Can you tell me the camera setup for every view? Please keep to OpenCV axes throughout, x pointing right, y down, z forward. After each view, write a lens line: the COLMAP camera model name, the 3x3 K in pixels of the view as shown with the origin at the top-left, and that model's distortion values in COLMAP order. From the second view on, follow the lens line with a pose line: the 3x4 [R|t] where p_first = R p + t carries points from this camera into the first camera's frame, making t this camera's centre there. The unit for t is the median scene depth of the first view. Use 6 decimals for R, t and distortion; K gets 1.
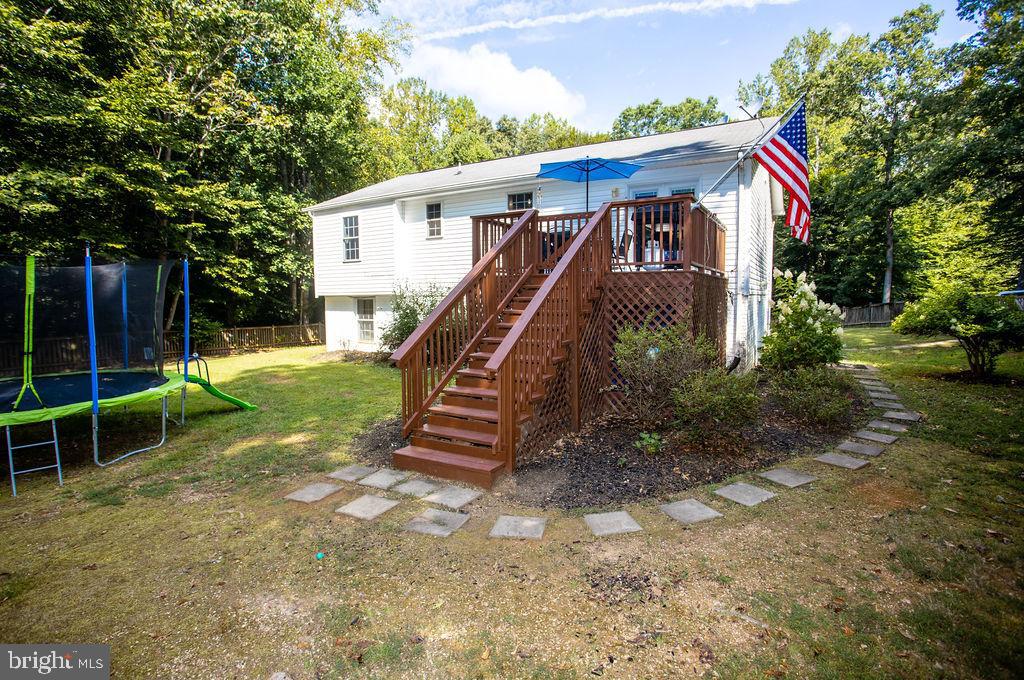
lens RADIAL K [[501.6, 0, 512.7], [0, 501.6, 336.8], [0, 0, 1]] dist [-0.076427, 0.033362]
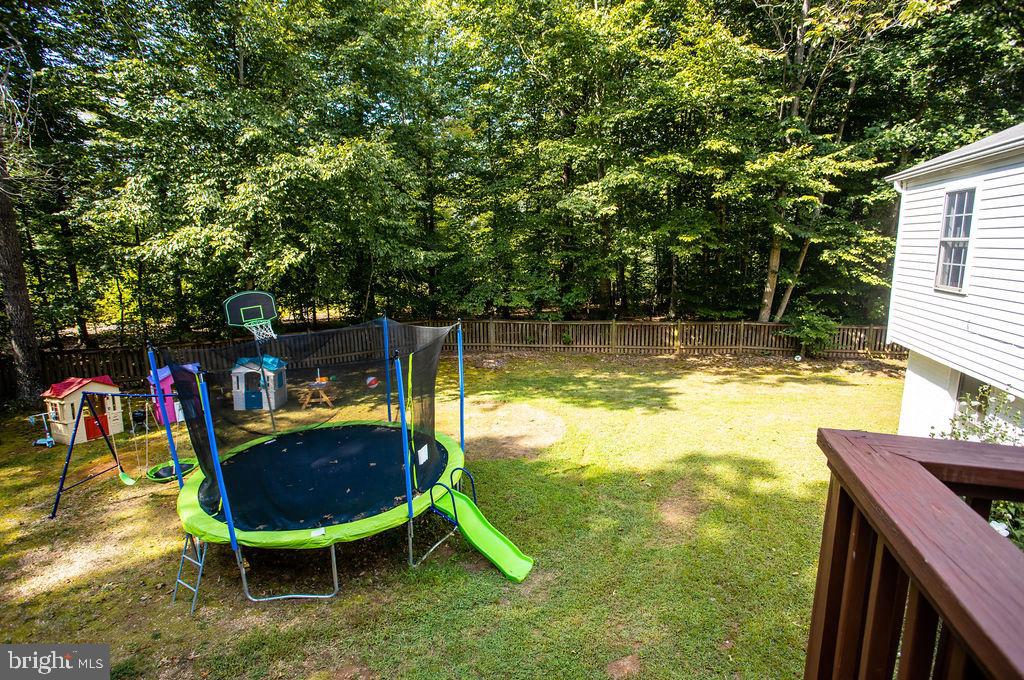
lens RADIAL K [[501.6, 0, 512.7], [0, 501.6, 336.8], [0, 0, 1]] dist [-0.076427, 0.033362]
pose [[0.230197, 0.184662, -0.955463, 0.014908], [-0.060128, 0.982654, 0.175431, -0.142980], [0.971285, 0.017066, 0.237307, 0.441162]]
